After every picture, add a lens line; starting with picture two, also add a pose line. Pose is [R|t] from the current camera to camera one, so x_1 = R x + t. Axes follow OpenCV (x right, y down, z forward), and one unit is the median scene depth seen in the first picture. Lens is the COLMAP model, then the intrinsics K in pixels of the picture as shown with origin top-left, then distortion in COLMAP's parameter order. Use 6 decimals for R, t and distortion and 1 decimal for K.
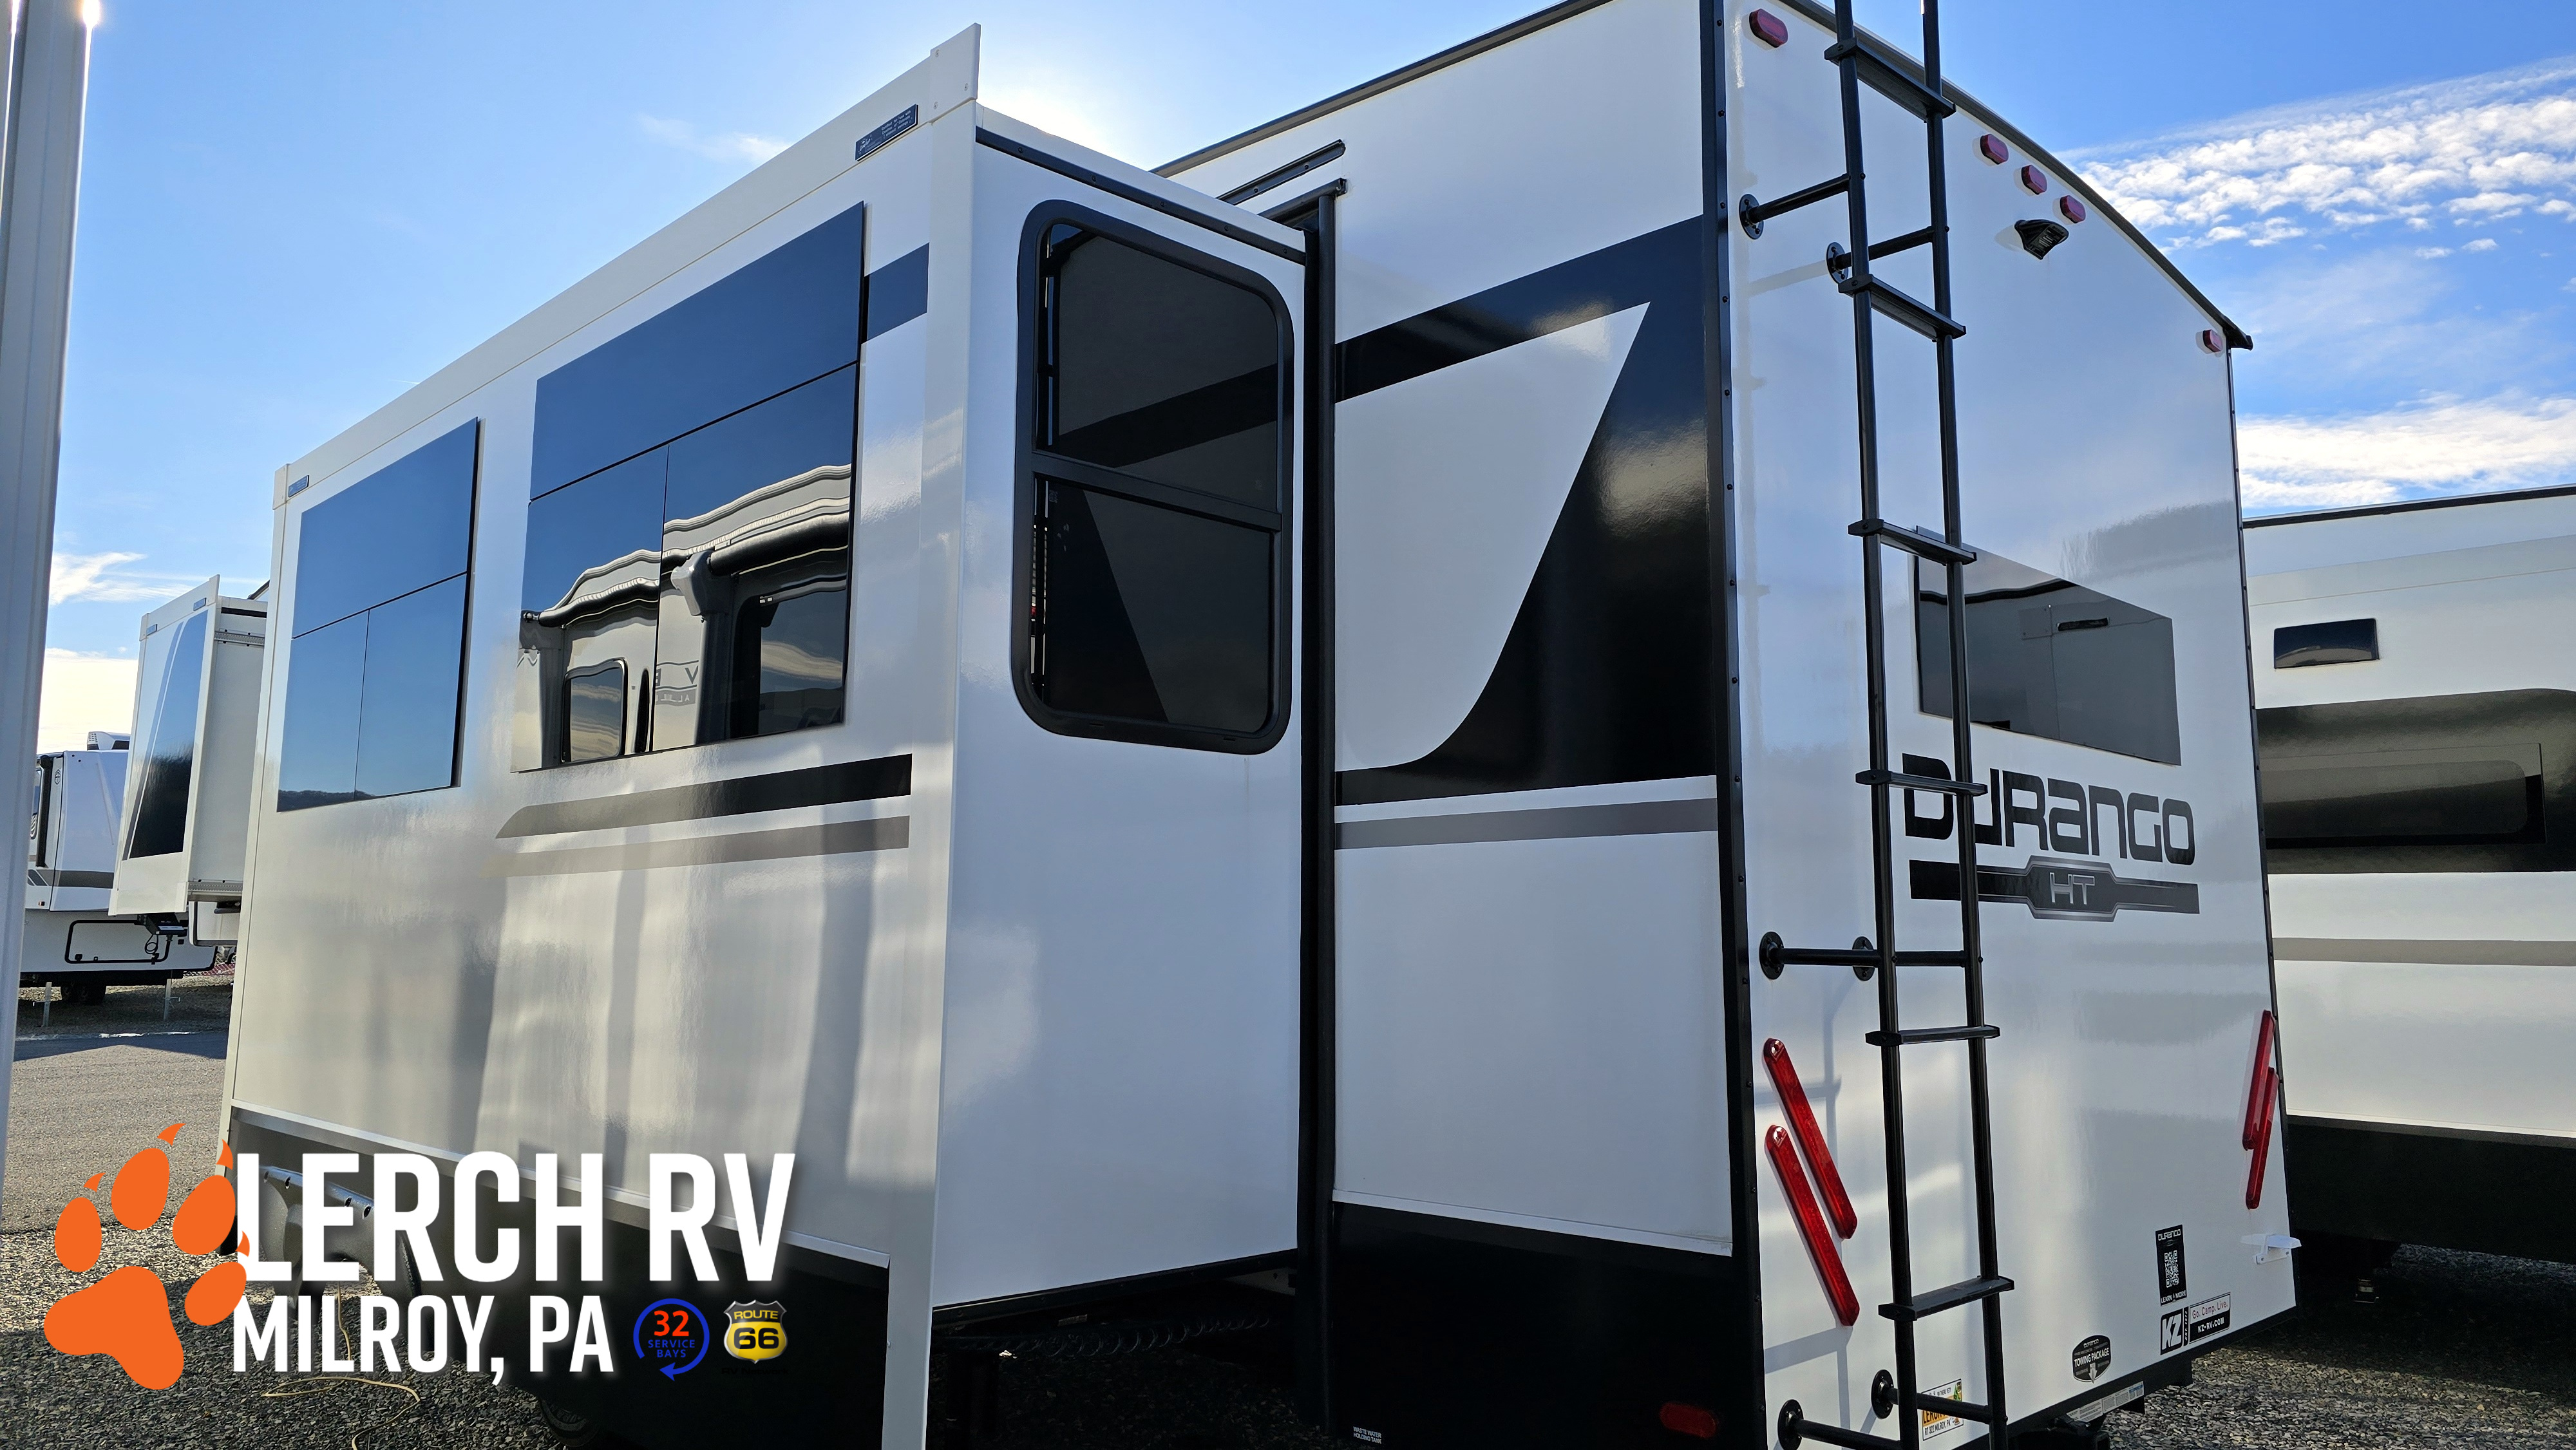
lens RADIAL K [[1755.1, 0, 1285.6], [0, 1755.1, 708.5], [0, 0, 1]] dist [0.009256, 0.000882]
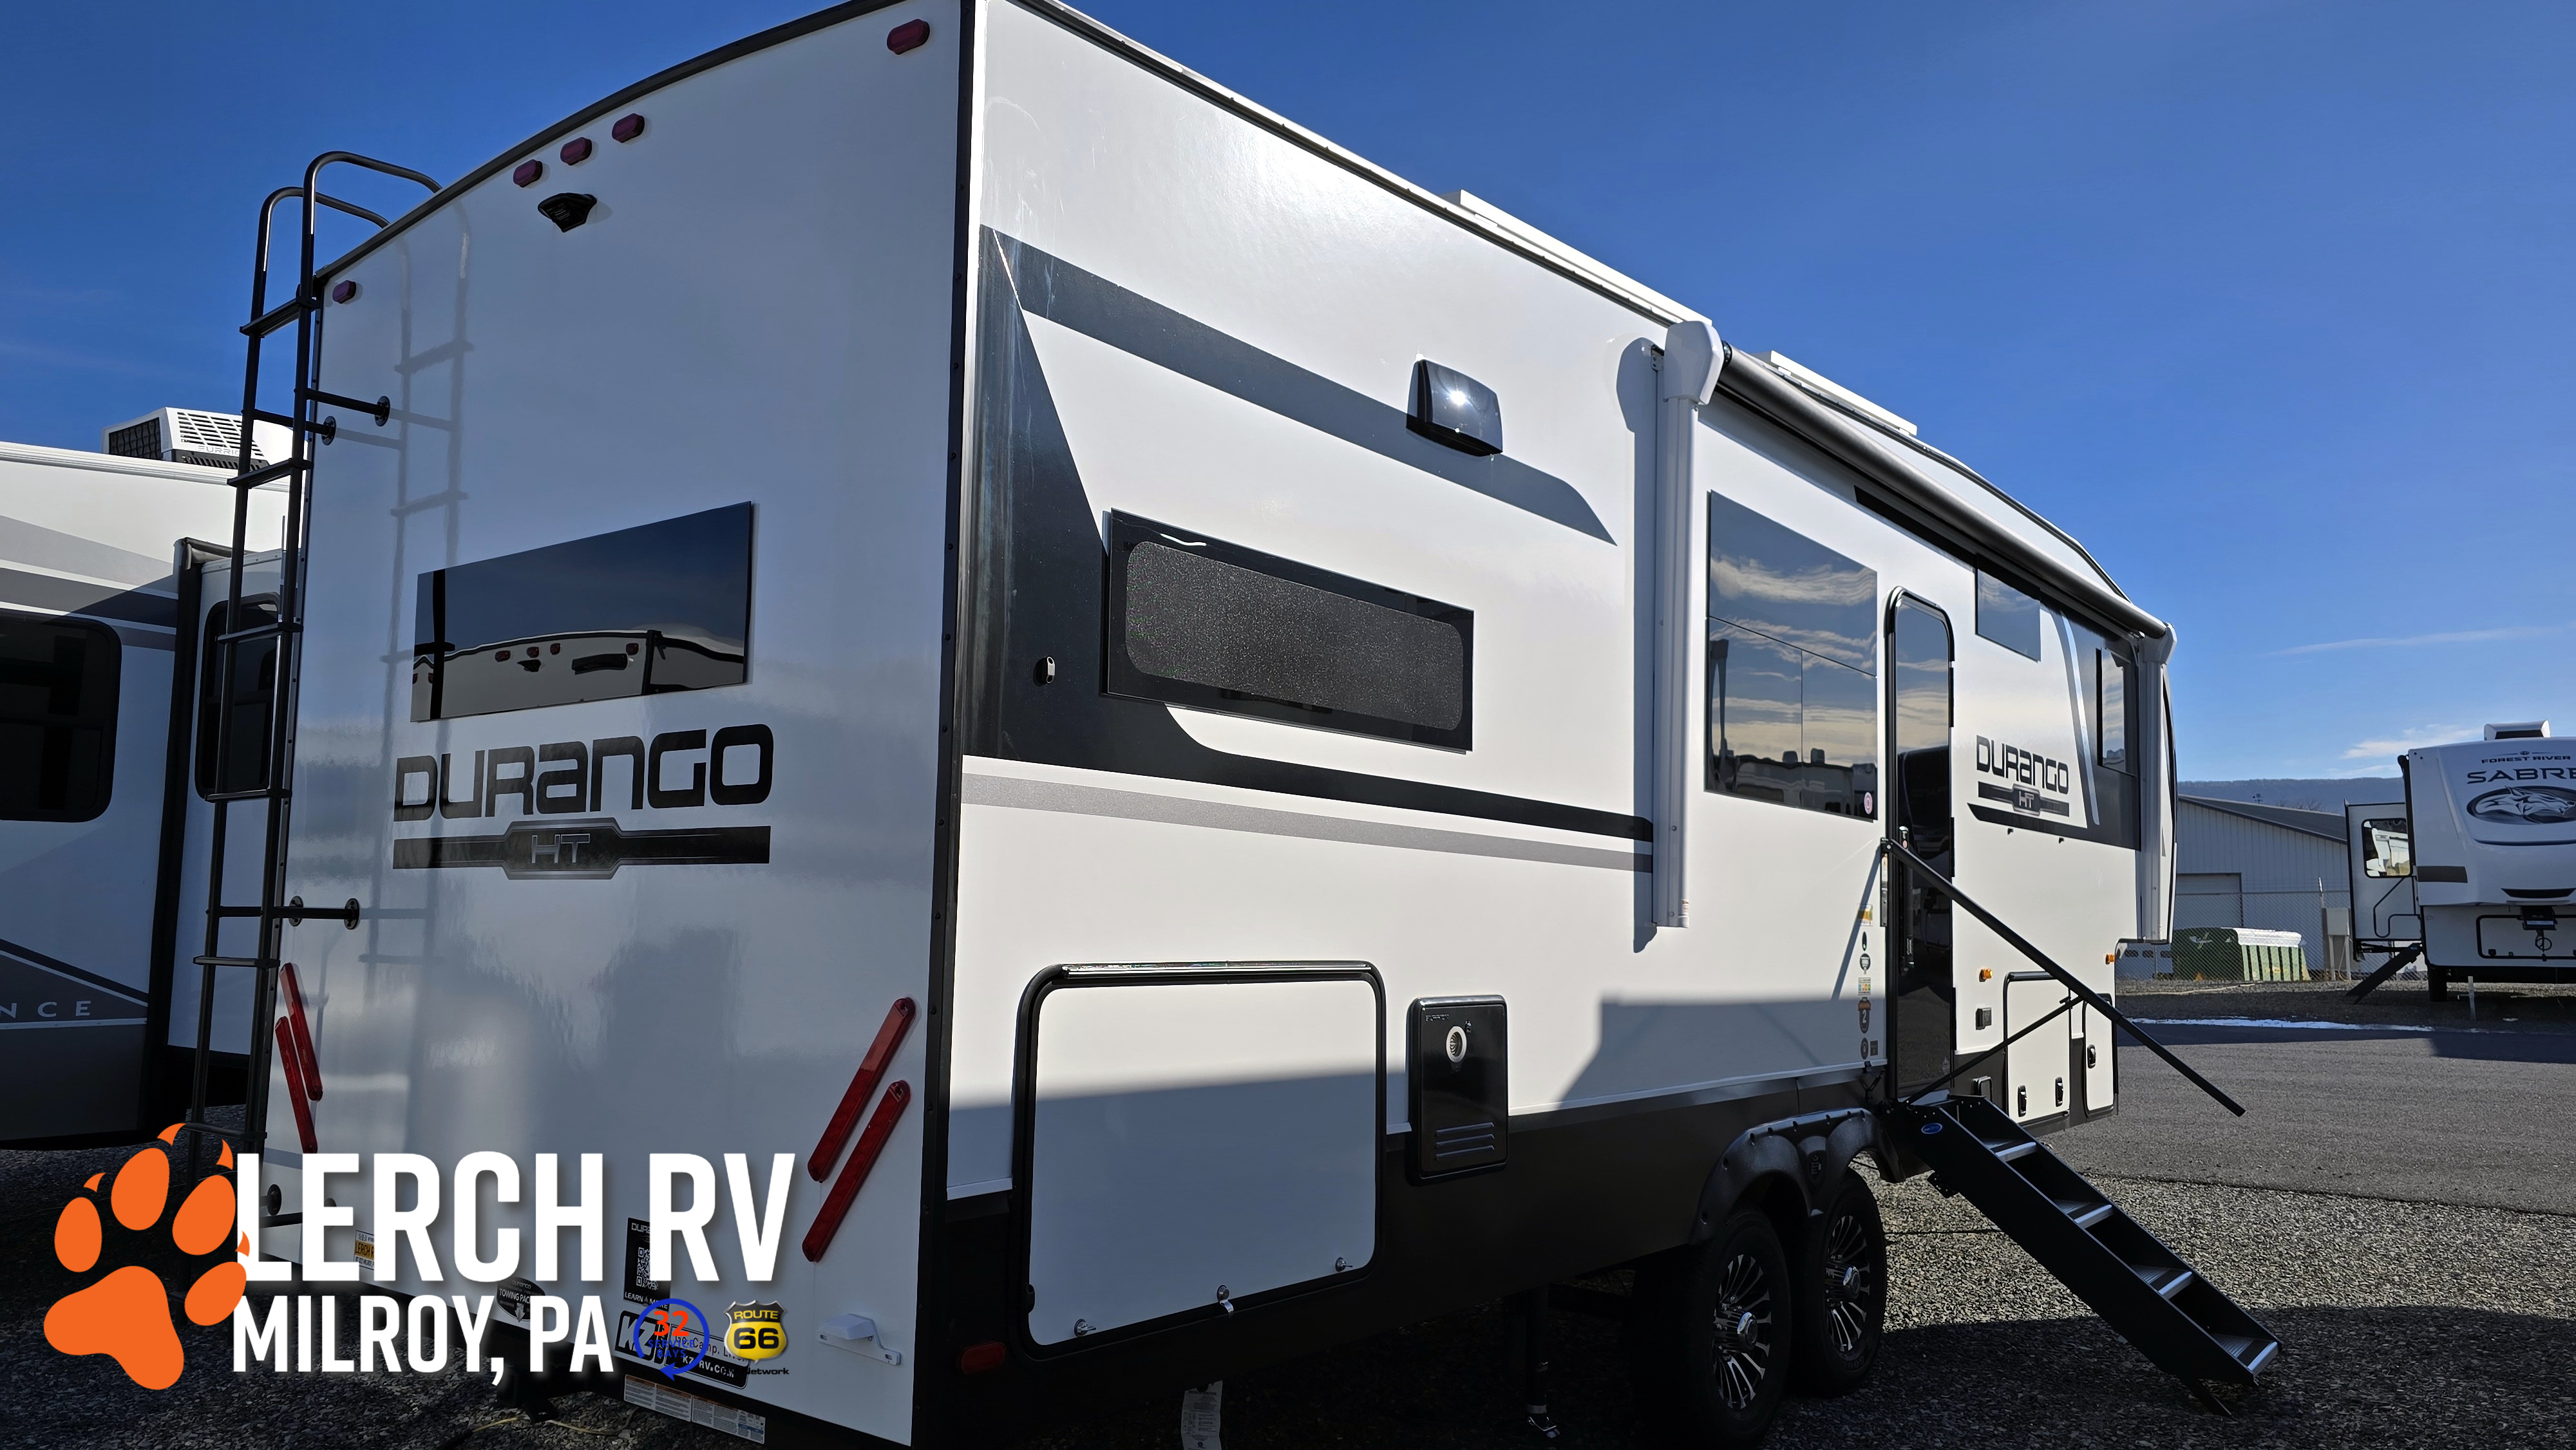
lens RADIAL K [[1755.1, 0, 1286.4], [0, 1755.1, 750.9], [0, 0, 1]] dist [0.009256, 0.000882]
pose [[0.130903, -0.099524, -0.986387, 1.513045], [0.121774, 0.989028, -0.083630, 0.183400], [0.983888, -0.109169, 0.141586, 1.280650]]
